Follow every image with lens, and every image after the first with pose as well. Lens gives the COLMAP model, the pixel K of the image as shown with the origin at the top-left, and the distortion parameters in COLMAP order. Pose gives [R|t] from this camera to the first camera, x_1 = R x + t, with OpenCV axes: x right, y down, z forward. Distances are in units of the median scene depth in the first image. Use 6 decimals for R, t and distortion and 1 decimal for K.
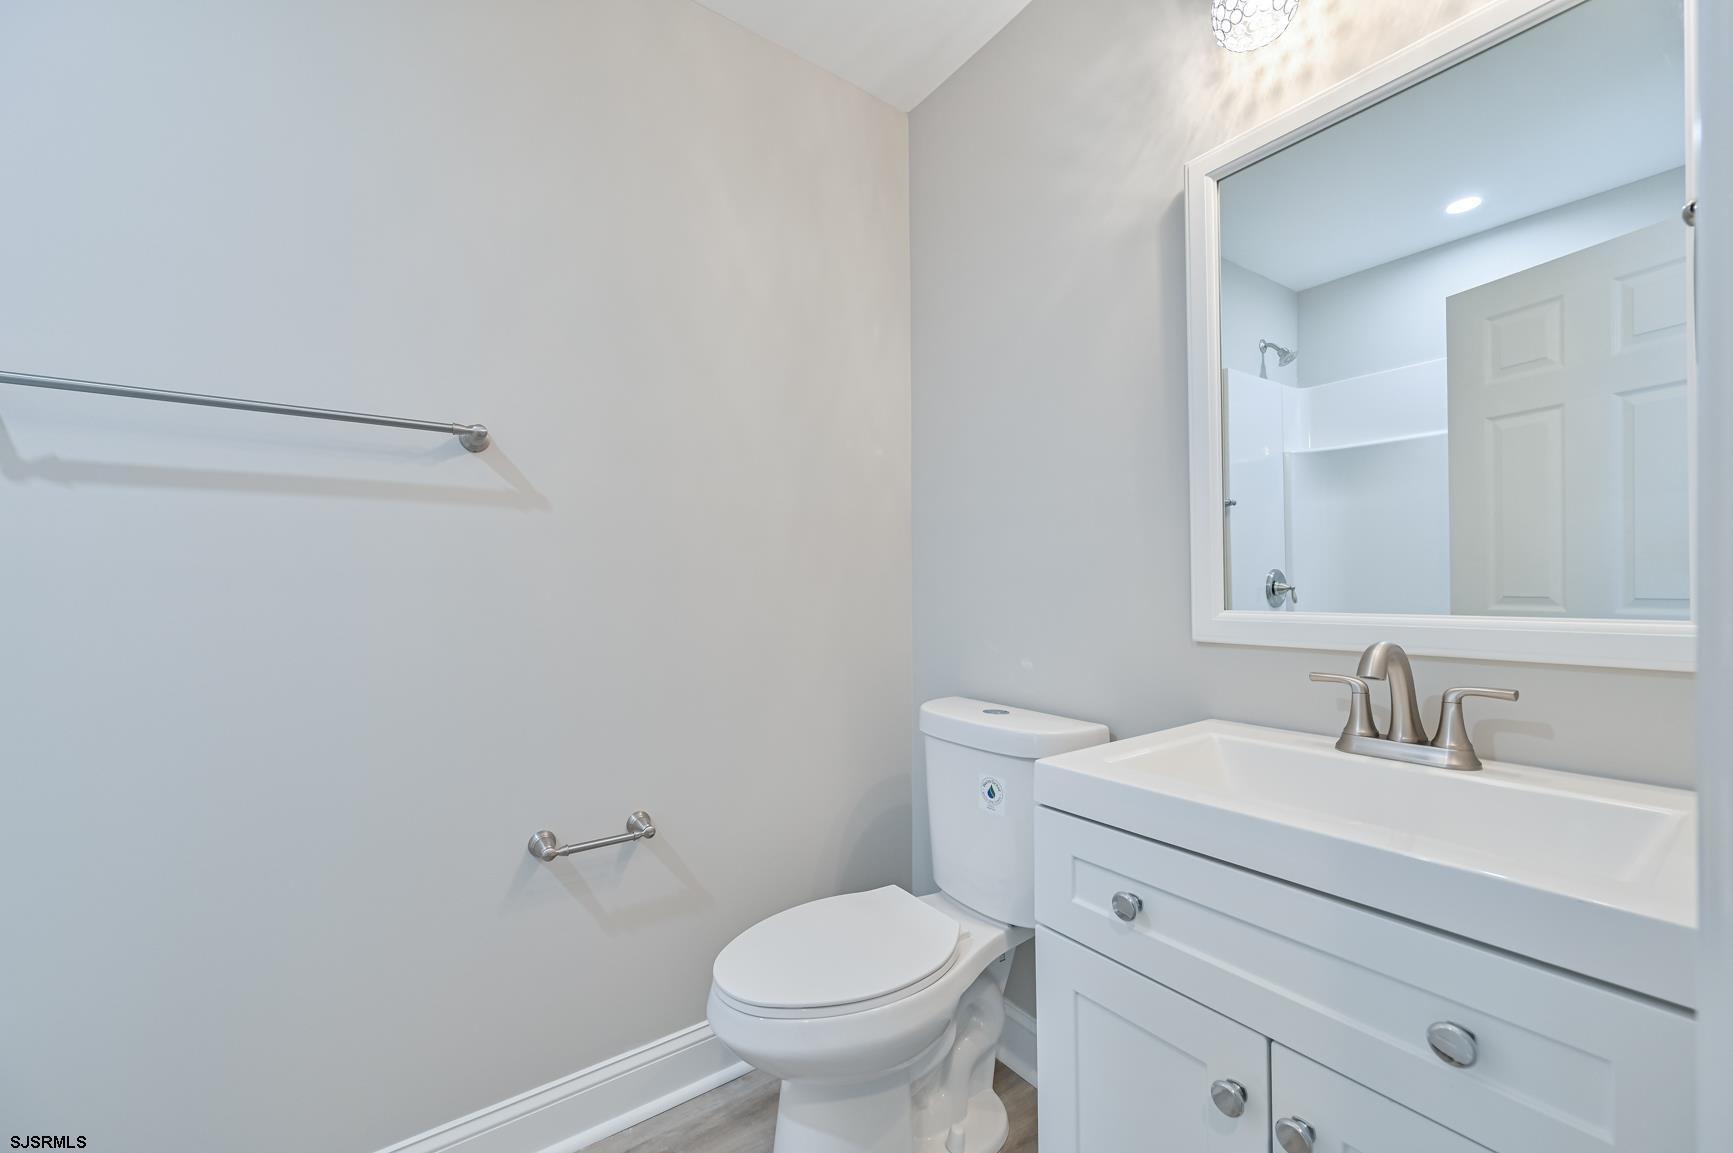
lens RADIAL K [[682.3, 0, 869.5], [0, 682.3, 577.1], [0, 0, 1]] dist [0.002044, -0.000080]
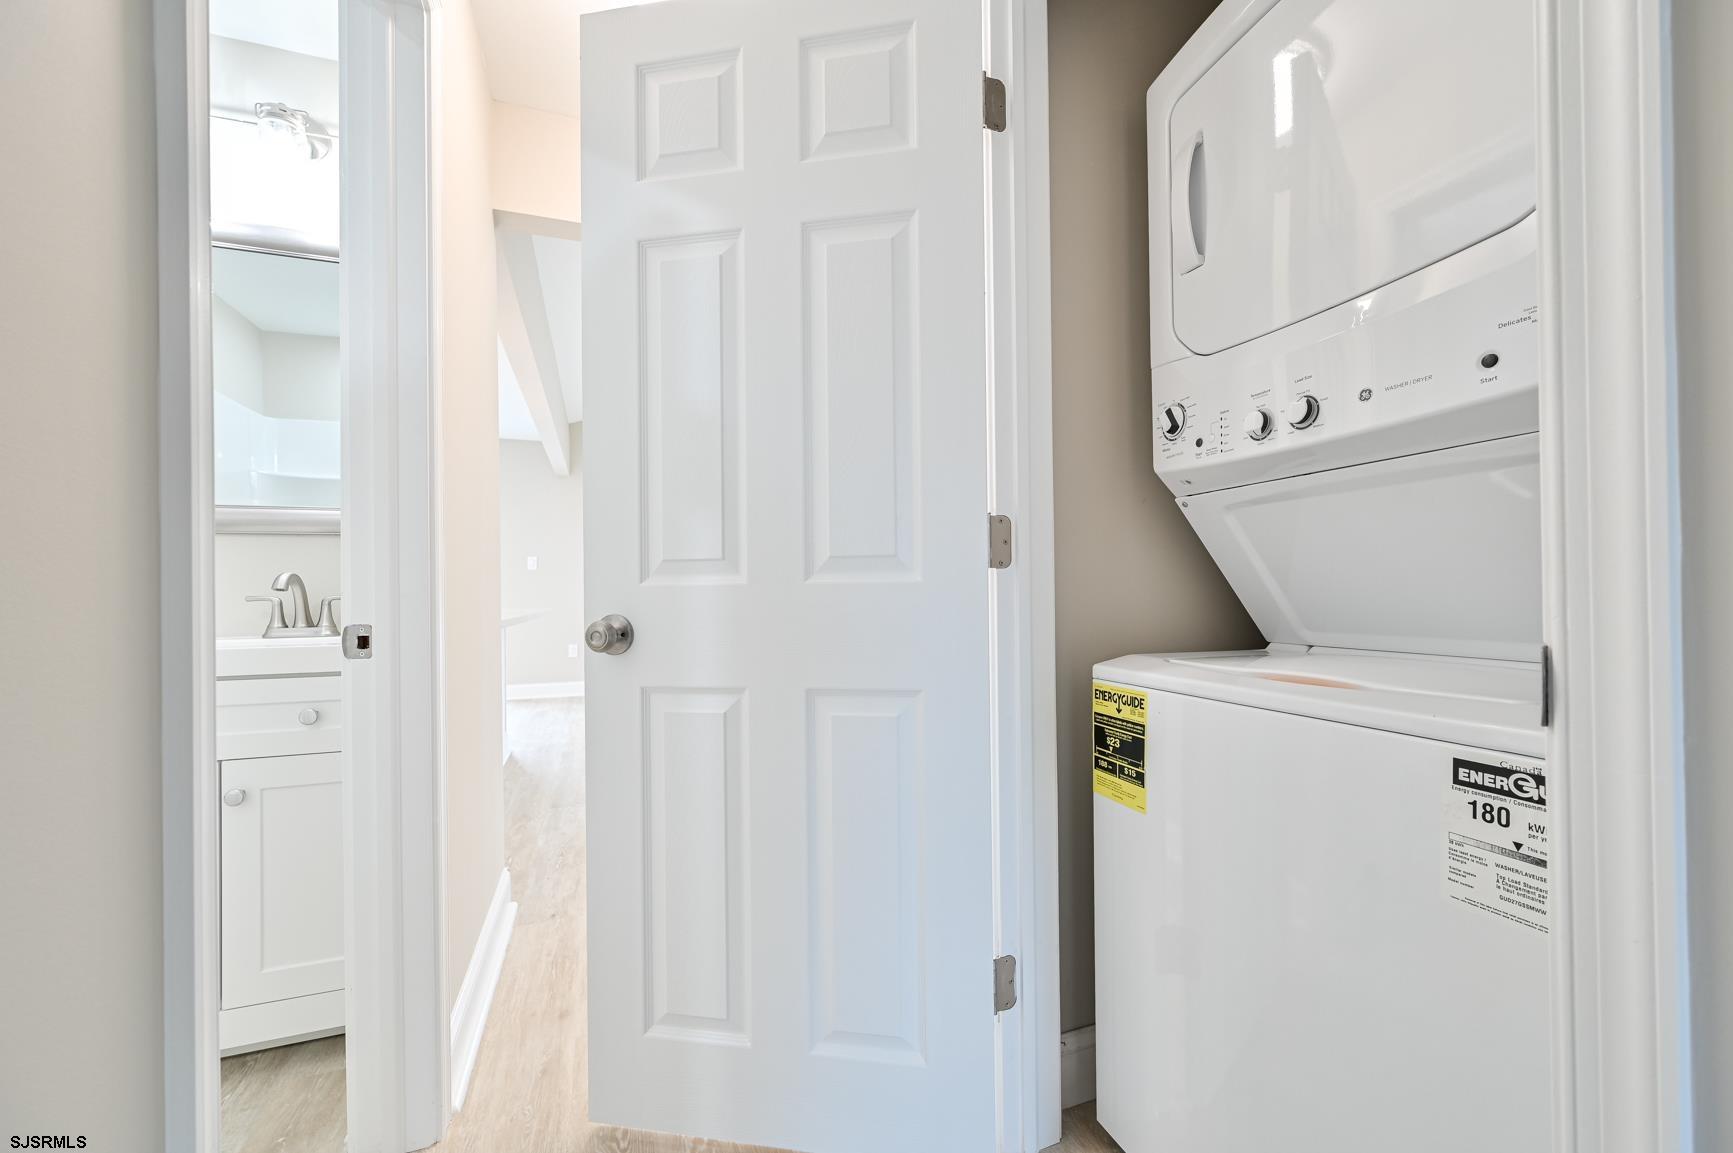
lens RADIAL K [[682.3, 0, 868.7], [0, 682.3, 587.4], [0, 0, 1]] dist [0.002044, -0.000080]
pose [[0.257909, 0.003927, 0.966161, -0.645897], [0.018649, 0.999785, -0.009042, 0.173266], [-0.965989, 0.020350, 0.257780, -1.011464]]
